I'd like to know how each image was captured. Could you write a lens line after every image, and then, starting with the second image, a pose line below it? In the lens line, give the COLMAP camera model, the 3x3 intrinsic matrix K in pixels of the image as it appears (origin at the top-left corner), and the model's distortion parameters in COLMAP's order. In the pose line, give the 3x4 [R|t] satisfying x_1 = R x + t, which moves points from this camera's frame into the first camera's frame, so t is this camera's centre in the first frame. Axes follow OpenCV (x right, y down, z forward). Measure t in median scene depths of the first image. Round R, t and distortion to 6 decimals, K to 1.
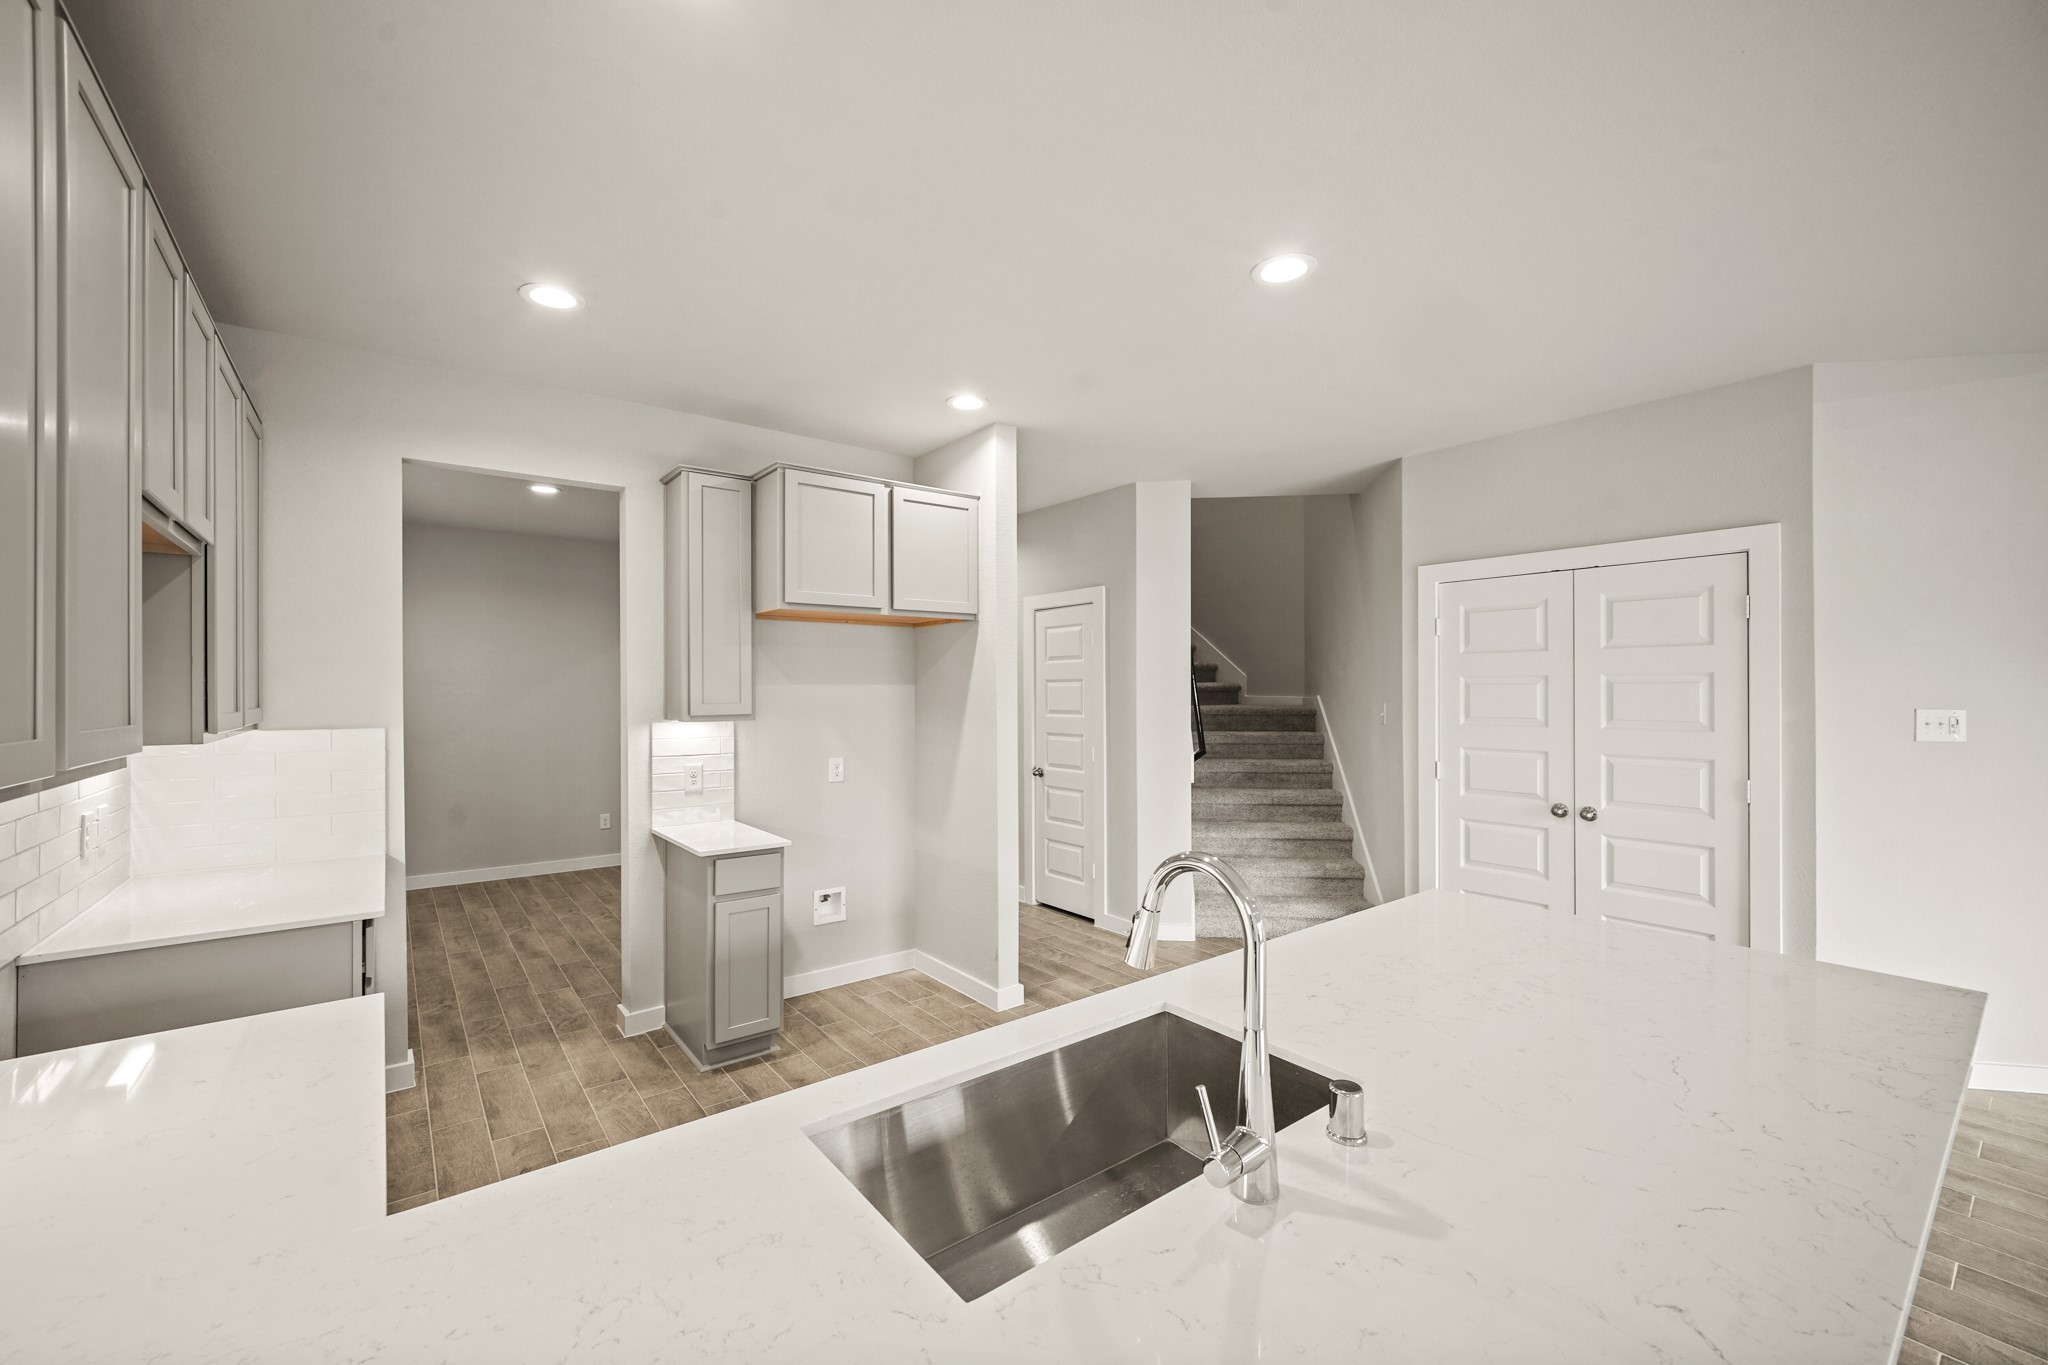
lens RADIAL K [[819.2, 0, 1020.7], [0, 819.2, 675.6], [0, 0, 1]] dist [0.003143, 0.000760]
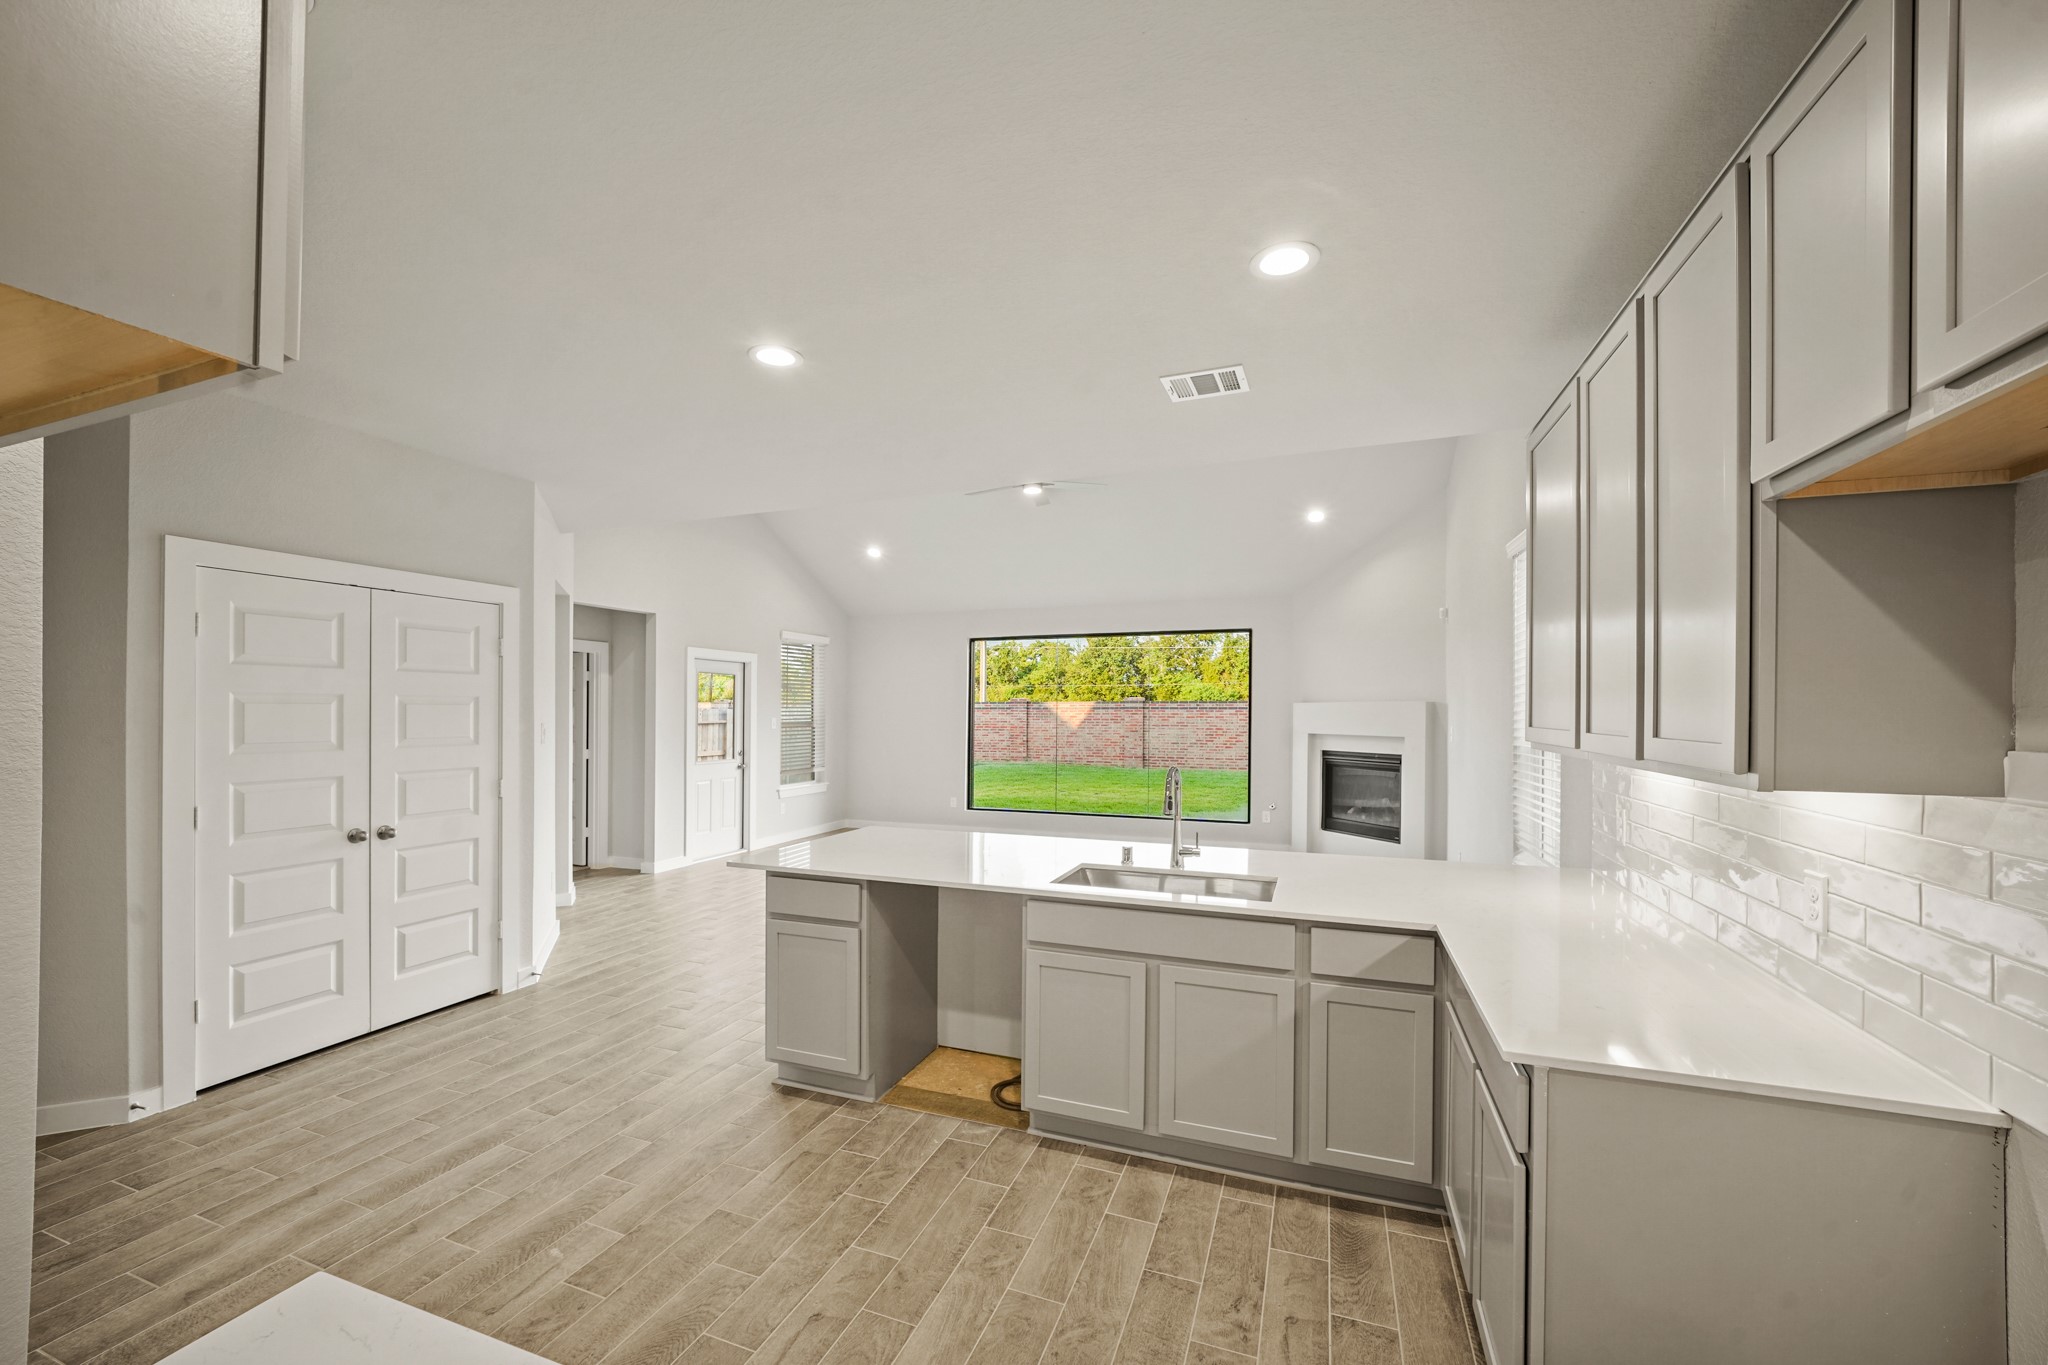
lens RADIAL K [[793.2, 0, 1021.4], [0, 793.2, 717.2], [0, 0, 1]] dist [-0.000593, 0.000152]
pose [[-0.524607, -0.002287, 0.851341, -0.539674], [-0.011734, 0.999921, -0.004545, 0.020308], [-0.851264, -0.012374, -0.524592, 0.826251]]
